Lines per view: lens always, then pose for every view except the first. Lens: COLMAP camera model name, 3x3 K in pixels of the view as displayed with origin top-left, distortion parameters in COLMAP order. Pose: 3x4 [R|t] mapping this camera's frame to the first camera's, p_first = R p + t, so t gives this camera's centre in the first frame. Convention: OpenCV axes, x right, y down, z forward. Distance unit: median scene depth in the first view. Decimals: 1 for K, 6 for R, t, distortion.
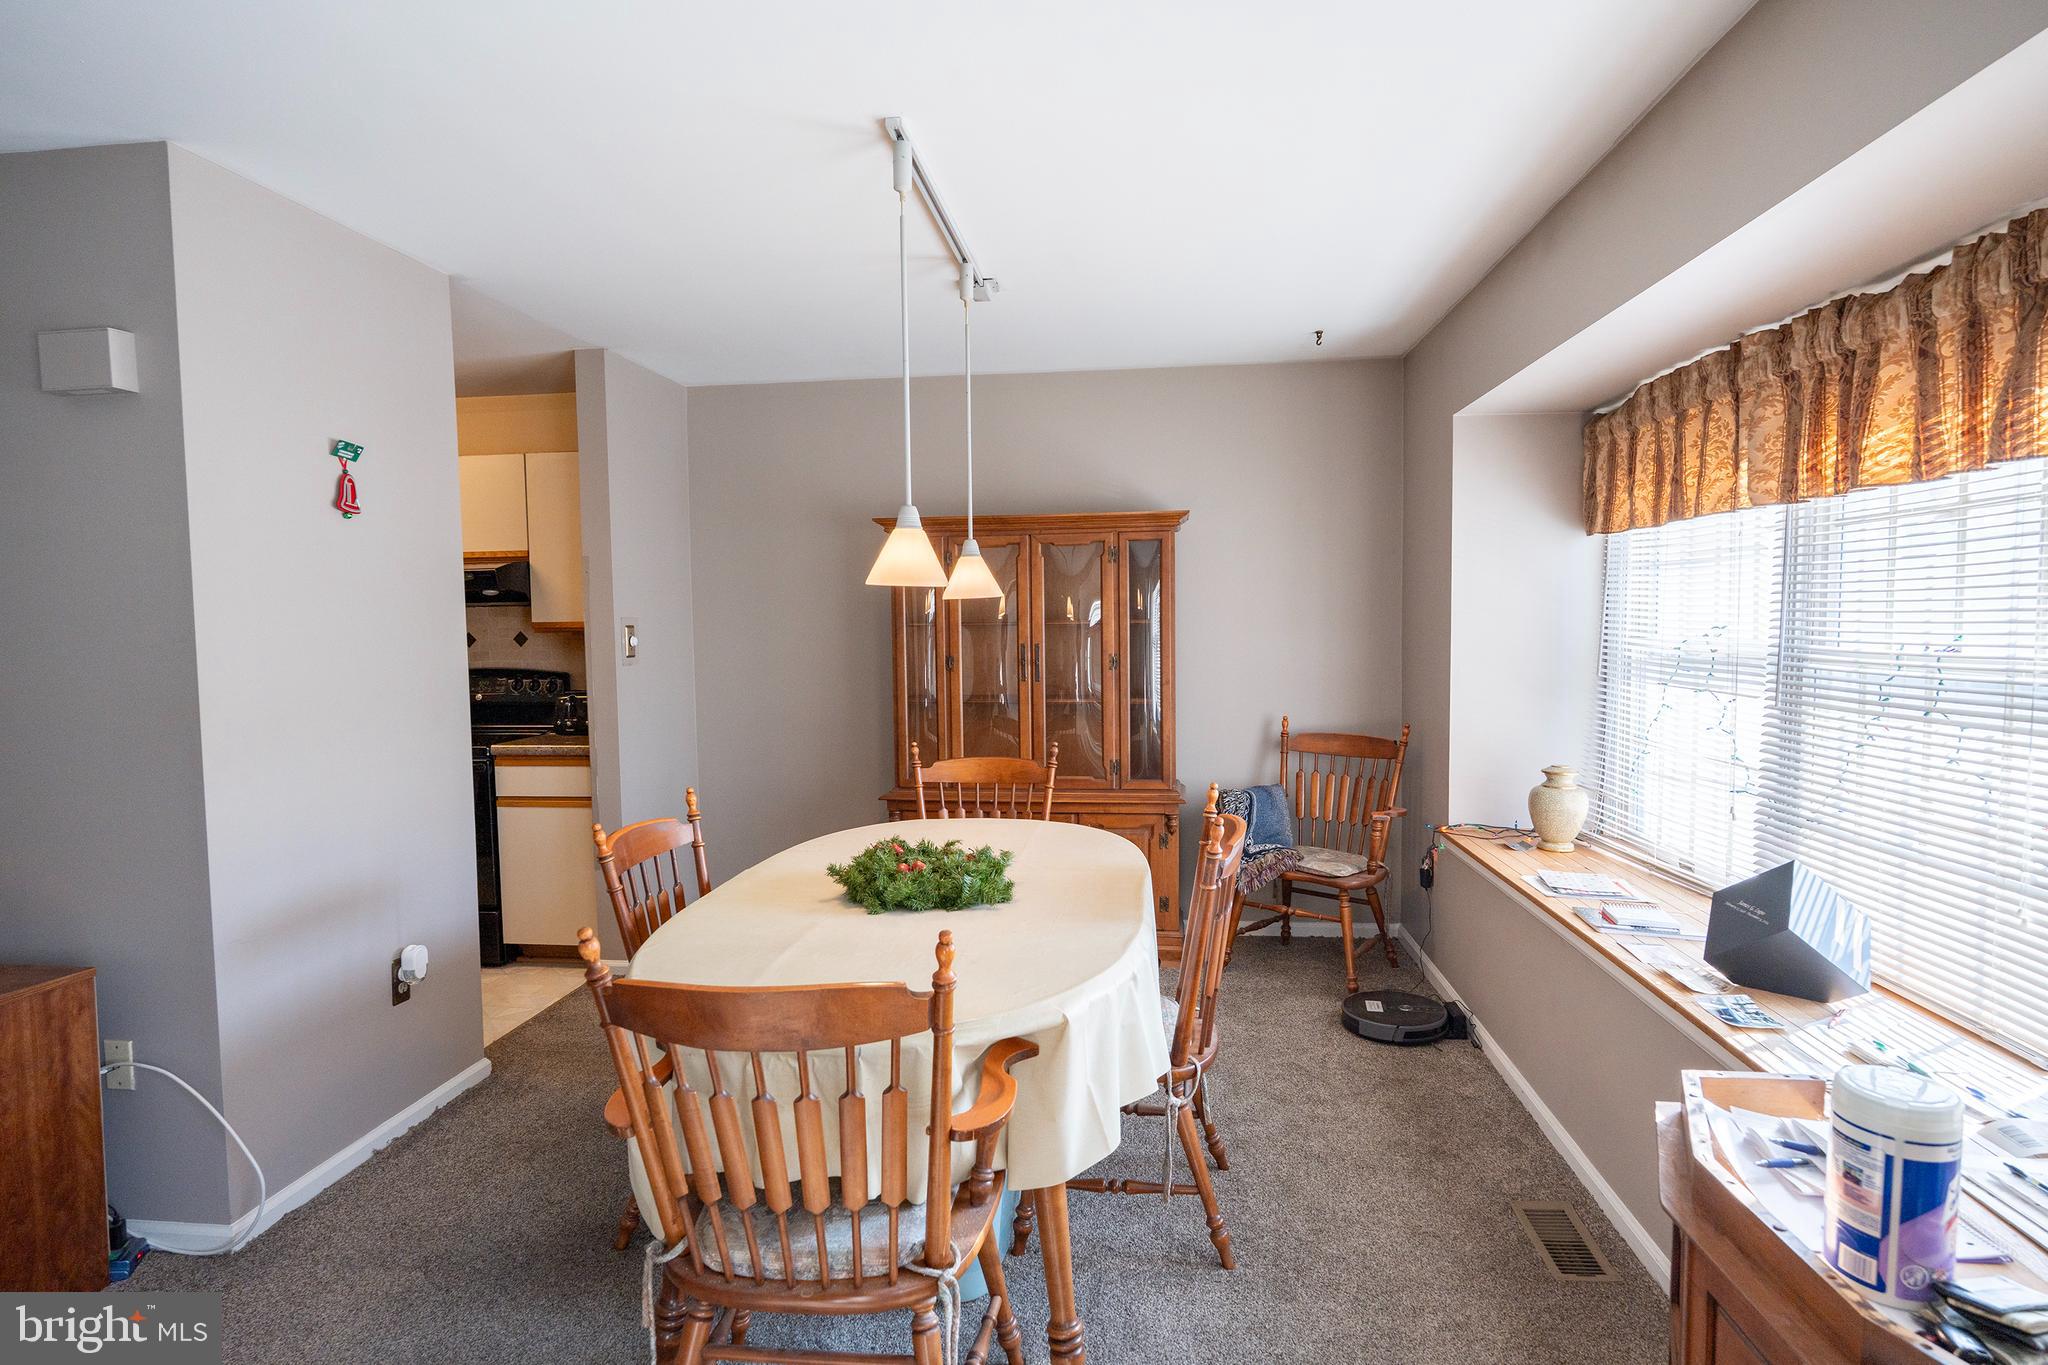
lens RADIAL K [[1030.3, 0, 1024.0], [0, 1030.3, 682.5], [0, 0, 1]] dist [0.193317, 0.000017]
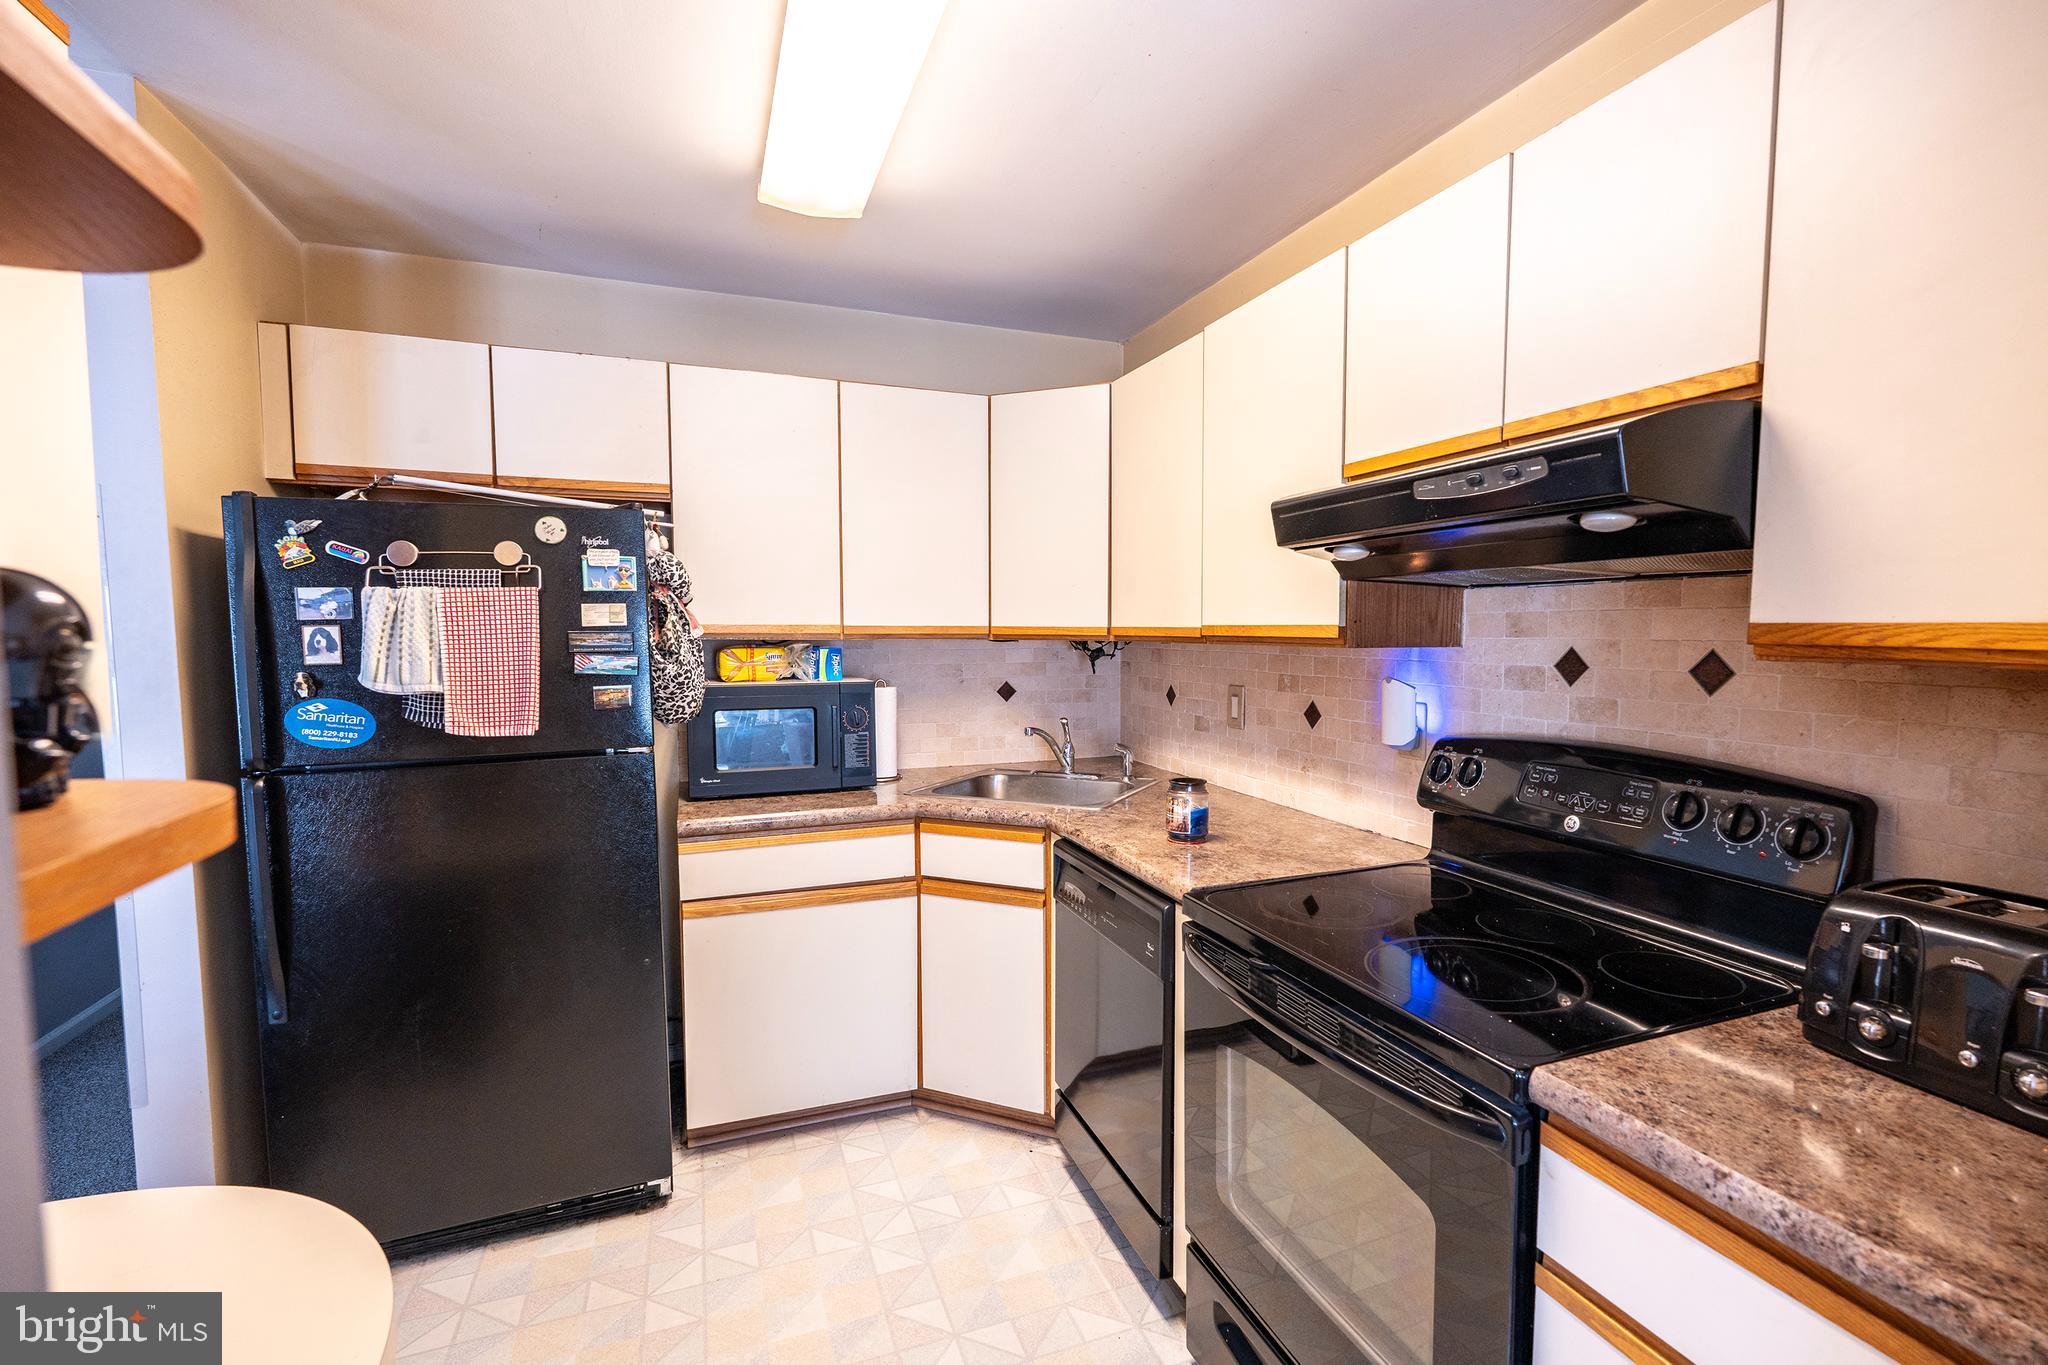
lens RADIAL K [[927.3, 0, 1024.0], [0, 927.3, 682.5], [0, 0, 1]] dist [-0.001571, -0.000229]
pose [[0.459703, 0.061101, -0.885968, -0.328048], [-0.050442, 0.997816, 0.042642, -0.041151], [0.886639, 0.025088, 0.461781, 0.714461]]
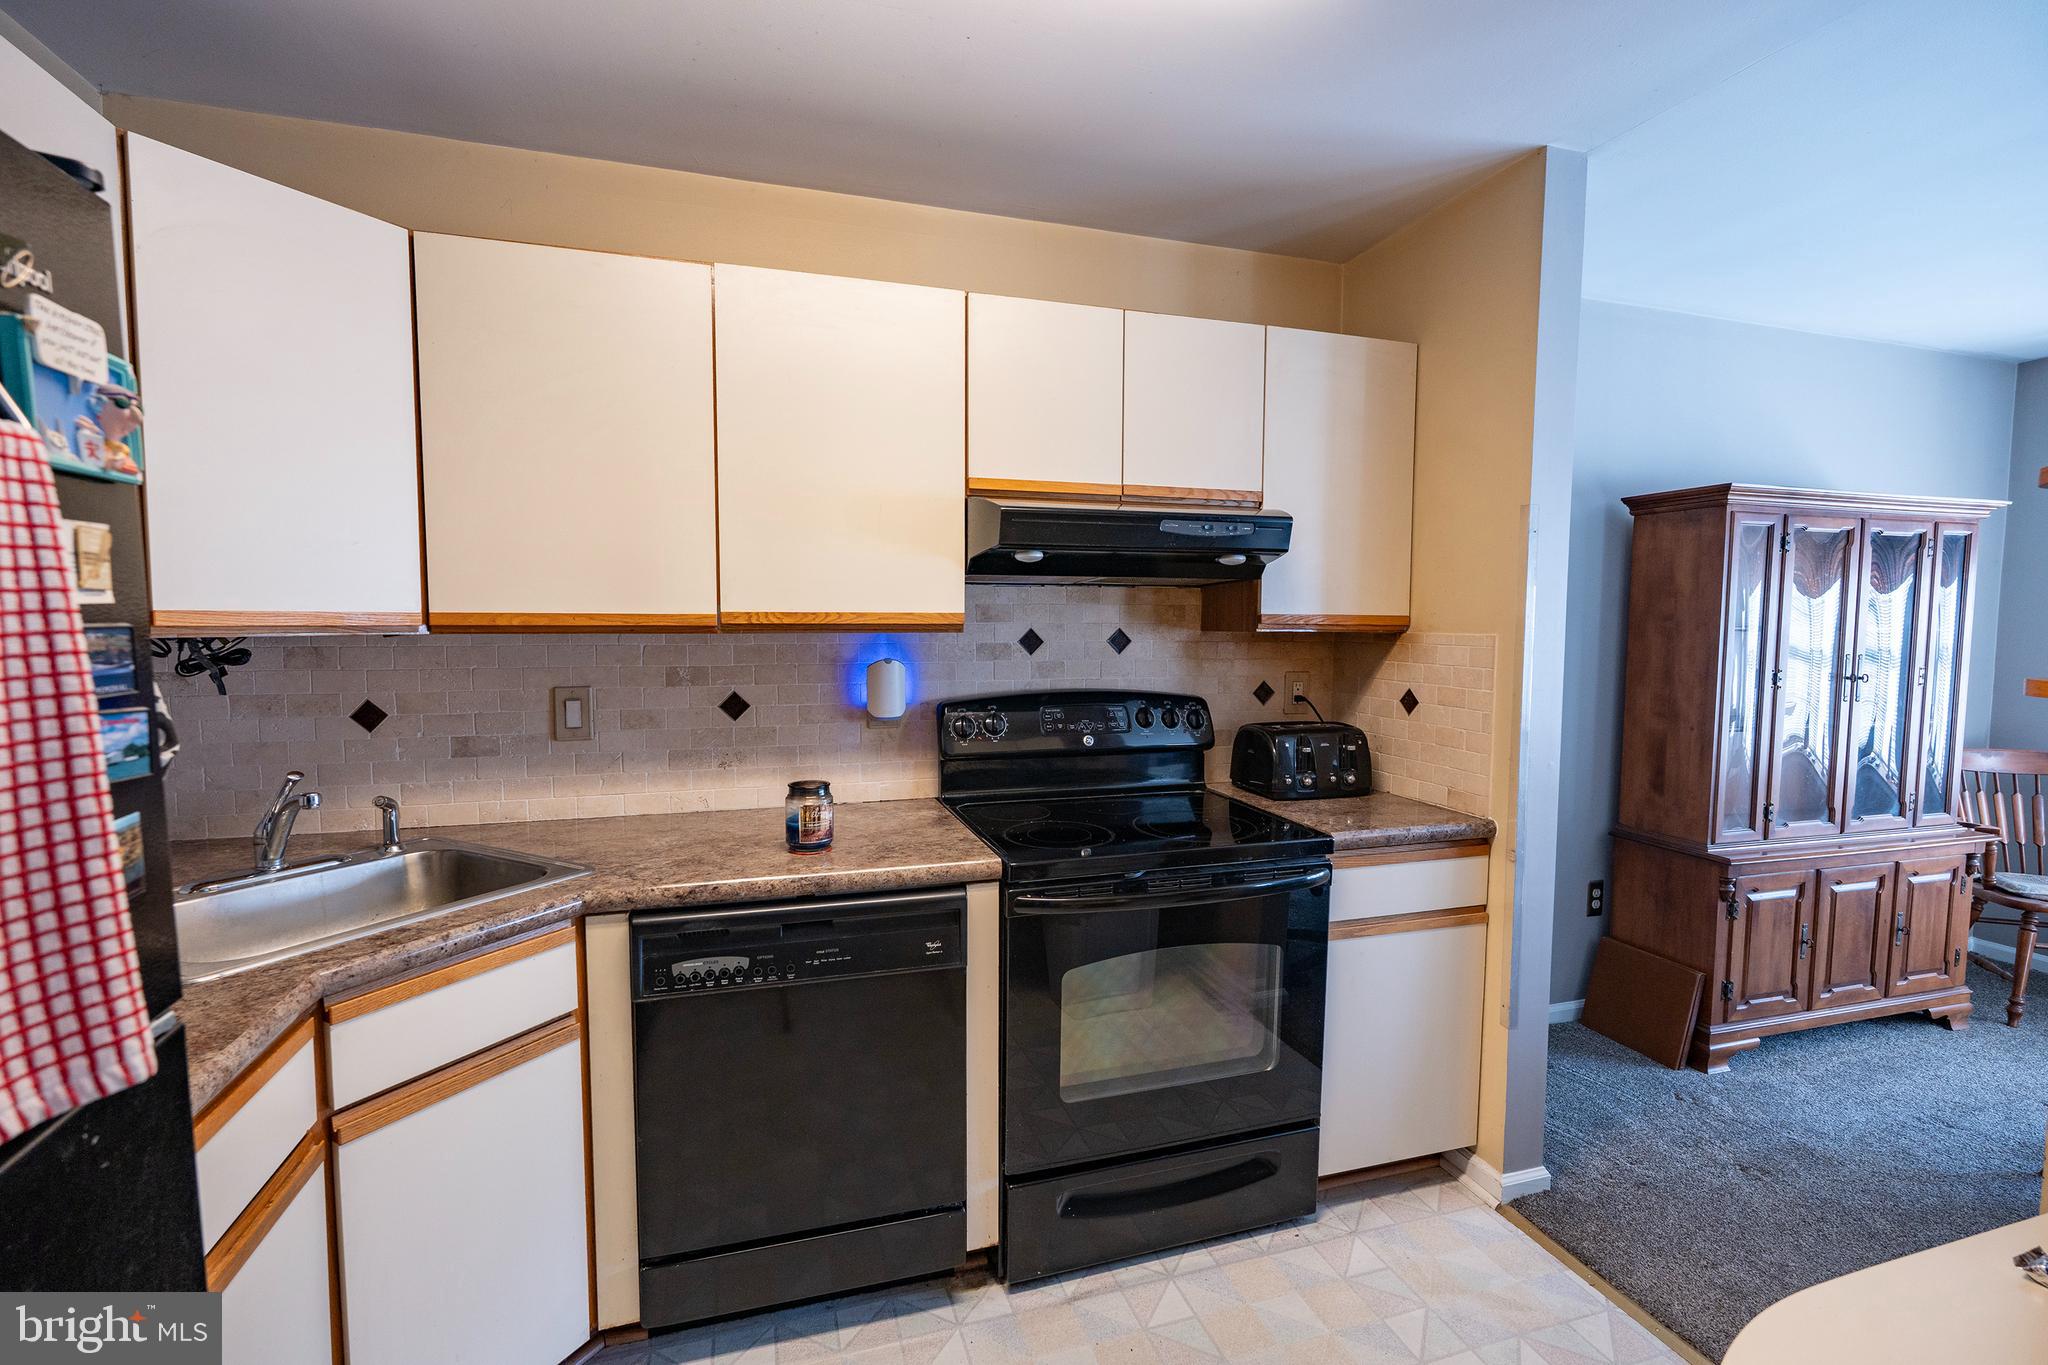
lens RADIAL K [[927.3, 0, 1024.0], [0, 927.3, 682.5], [0, 0, 1]] dist [-0.001571, -0.000229]
pose [[0.914080, -0.019253, 0.405077, -0.773283], [0.011359, 0.999696, 0.021884, -0.030857], [-0.405375, -0.015403, 0.914021, 0.580987]]
